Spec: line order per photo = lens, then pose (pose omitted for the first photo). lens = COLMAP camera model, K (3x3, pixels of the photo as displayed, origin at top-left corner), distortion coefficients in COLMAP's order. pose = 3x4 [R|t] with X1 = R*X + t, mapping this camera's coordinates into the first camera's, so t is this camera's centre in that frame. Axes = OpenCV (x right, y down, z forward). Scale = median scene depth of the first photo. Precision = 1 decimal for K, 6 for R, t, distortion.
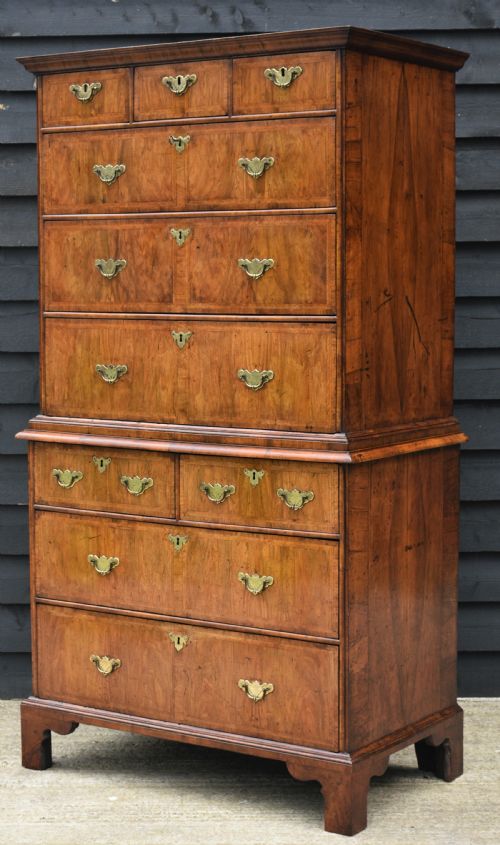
lens RADIAL K [[1683.1, 0, 253.1], [0, 1683.1, 452.4], [0, 0, 1]] dist [-0.060692, 0.000000]
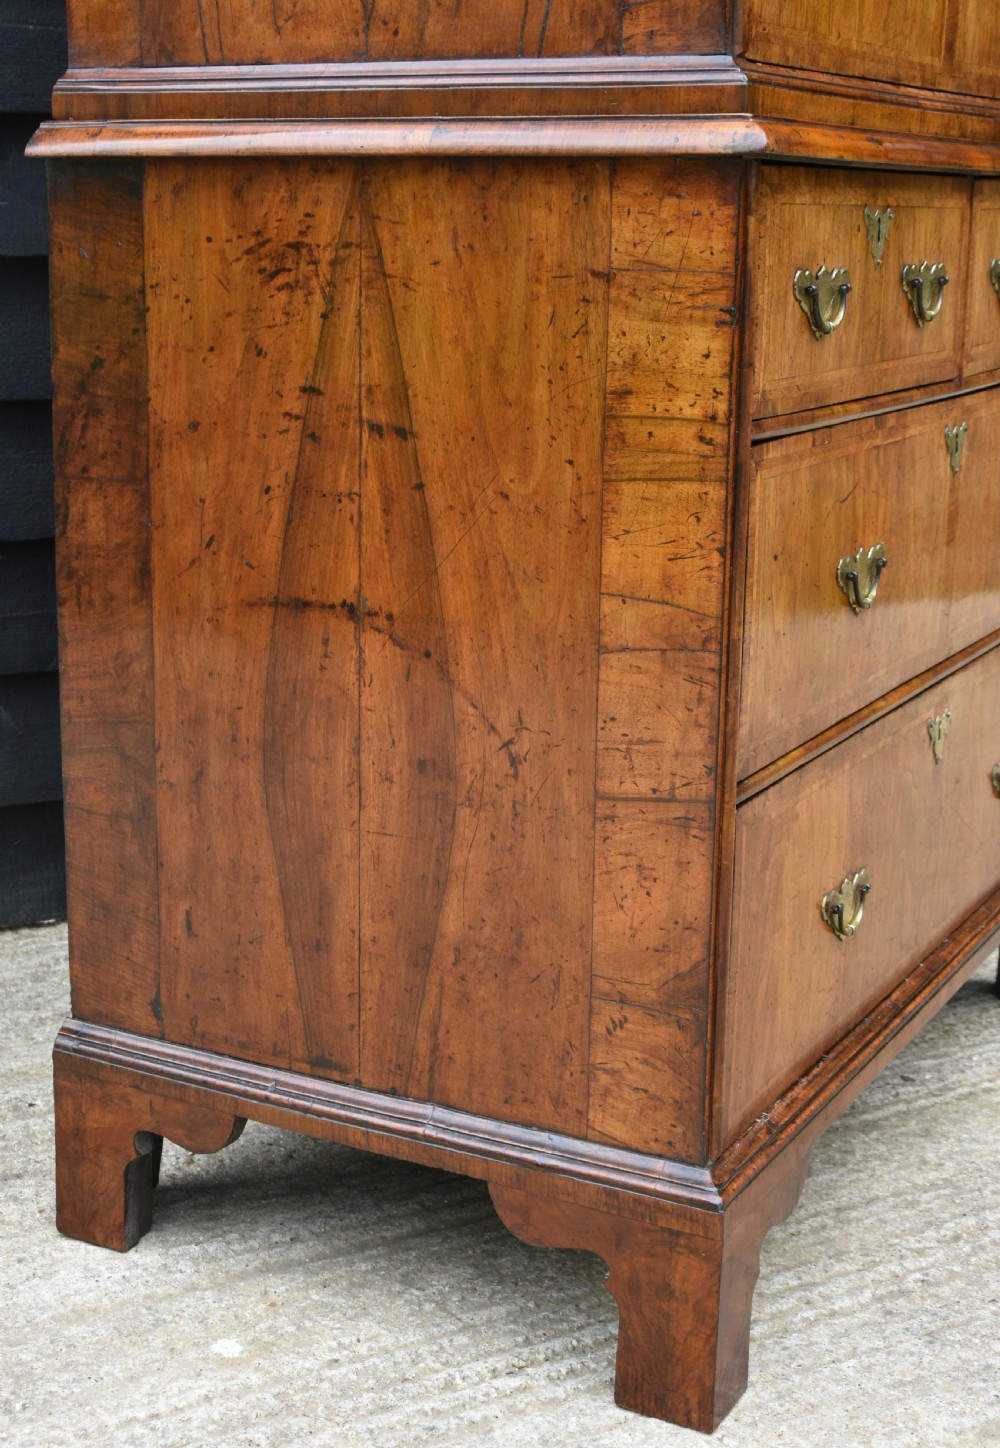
lens RADIAL K [[2229.1, 0, 431.2], [0, 2229.1, 683.5], [0, 0, 1]] dist [-0.030551, 0.000000]
pose [[-0.080858, -0.216483, 0.972932, -0.494929], [0.095182, 0.969990, 0.223739, -0.011075], [-0.992170, 0.110697, -0.057826, 1.159239]]
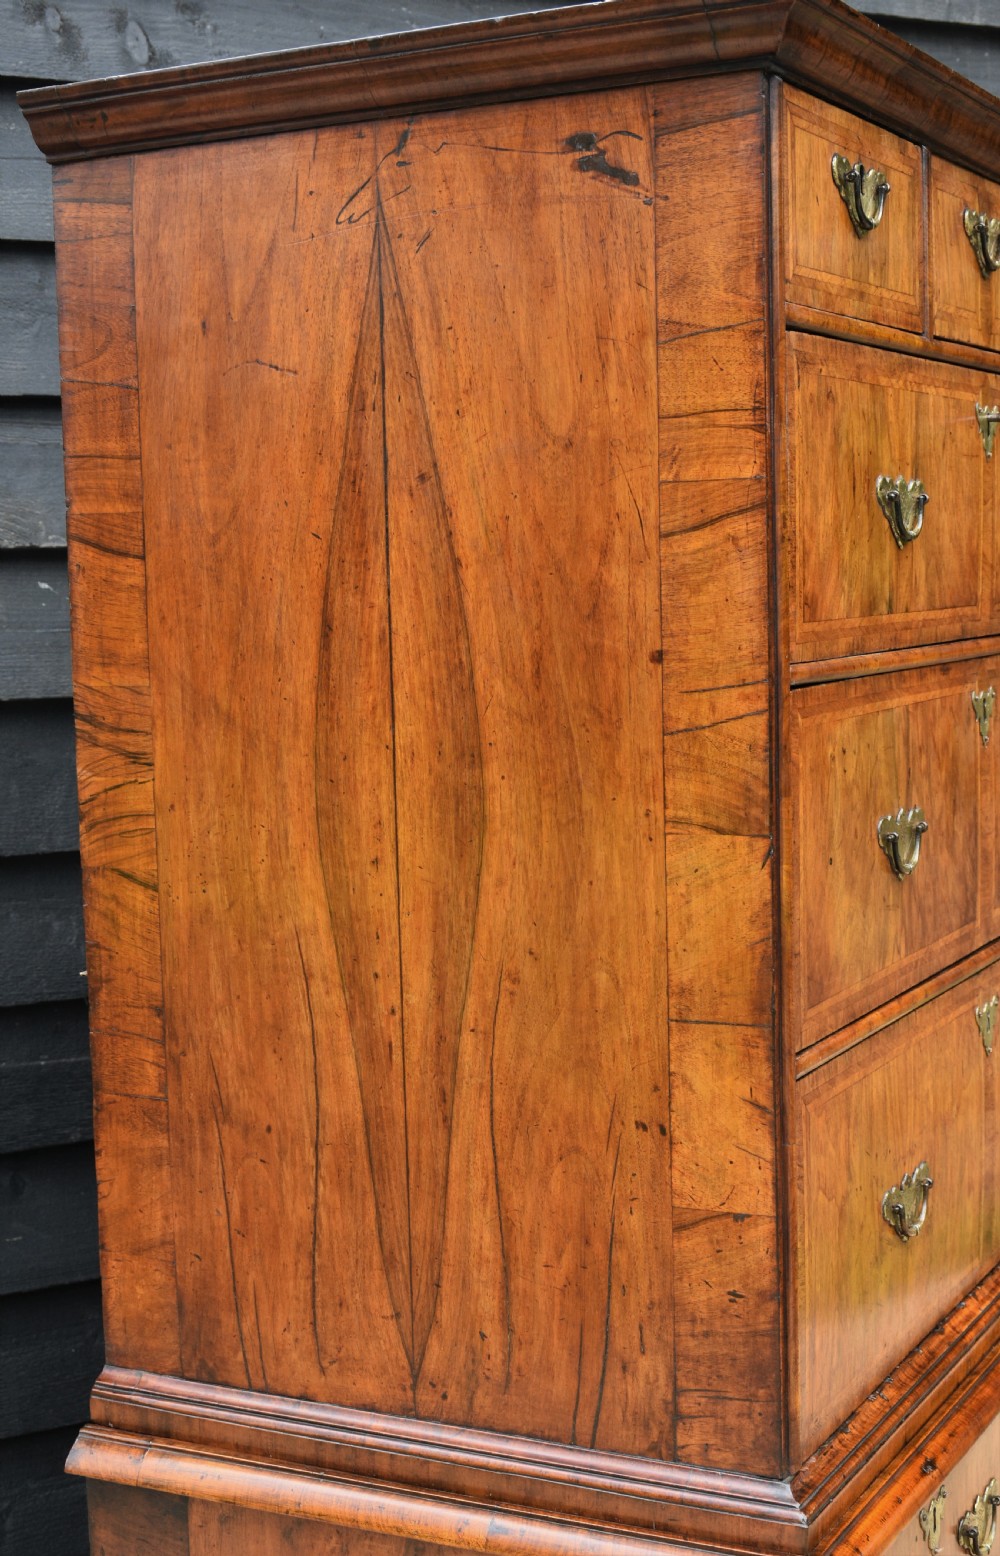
lens RADIAL K [[2324.1, 0, 493.5], [0, 2324.1, 801.4], [0, 0, 1]] dist [-0.024426, 0.000000]
pose [[-0.118491, -0.099933, 0.987914, -0.479560], [0.128938, 0.984950, 0.115099, -0.176664], [-0.984548, 0.141017, -0.103822, 1.149360]]
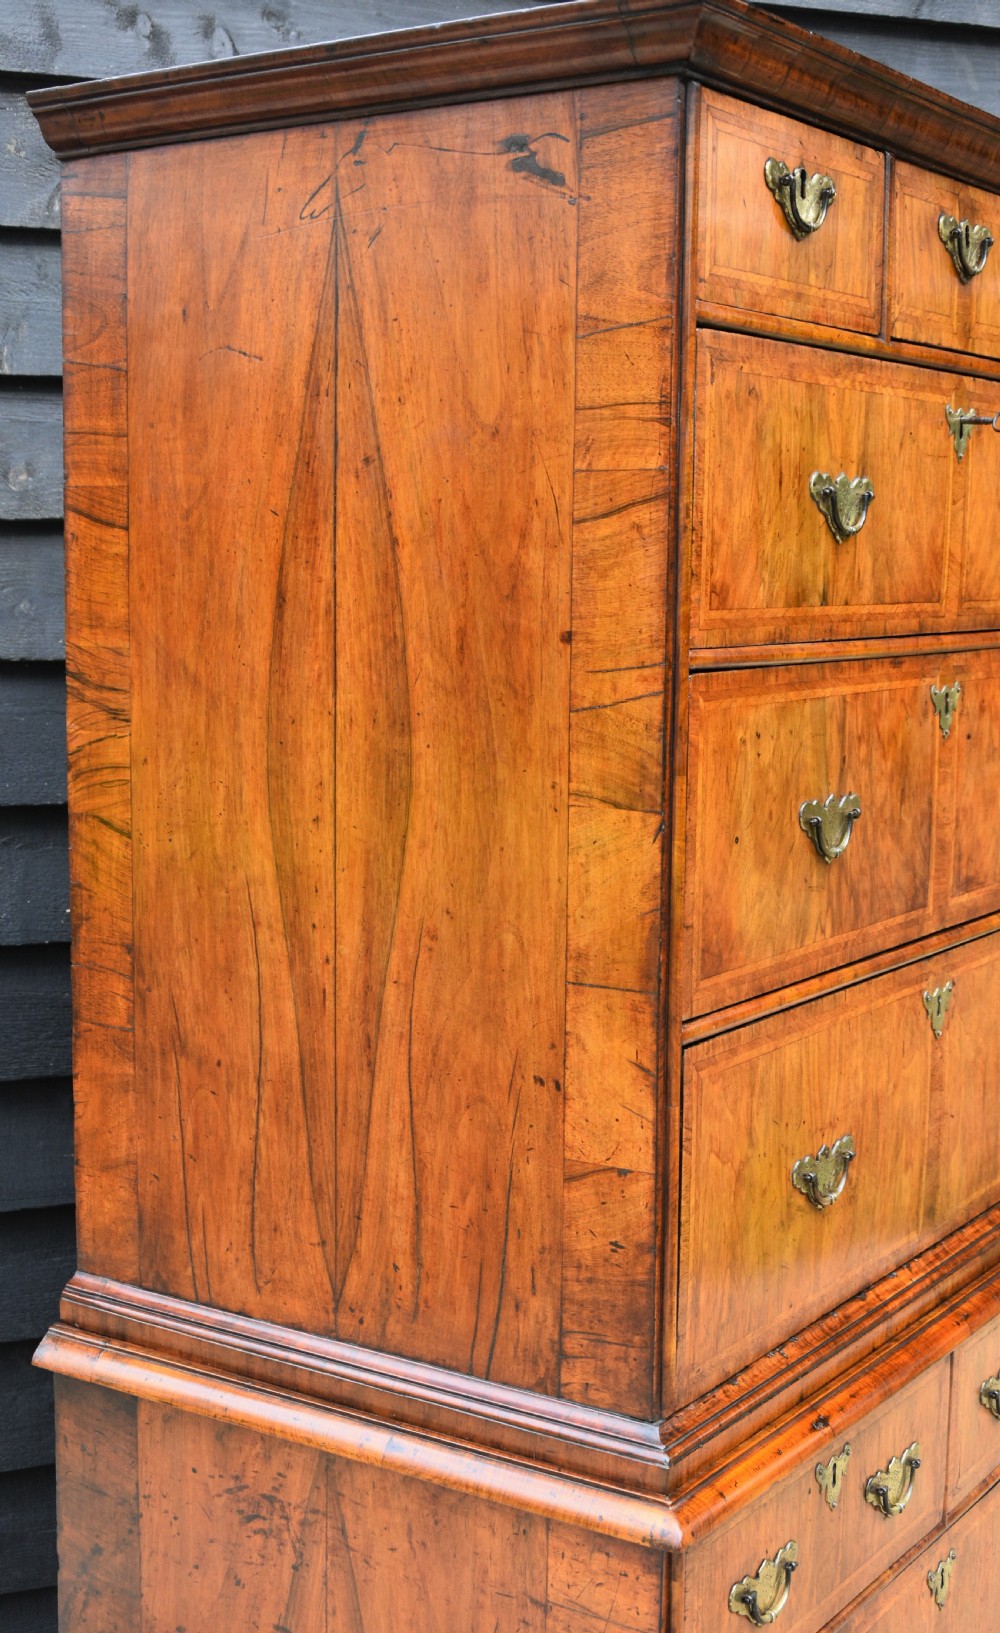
lens RADIAL K [[2198.6, 0, 443.9], [0, 2198.6, 839.6], [0, 0, 1]] dist [-0.028376, 0.000000]
pose [[0.008948, -0.130727, 0.991378, -0.484297], [0.096690, 0.986885, 0.129262, -0.169766], [-0.995274, 0.094699, 0.021470, 1.099568]]
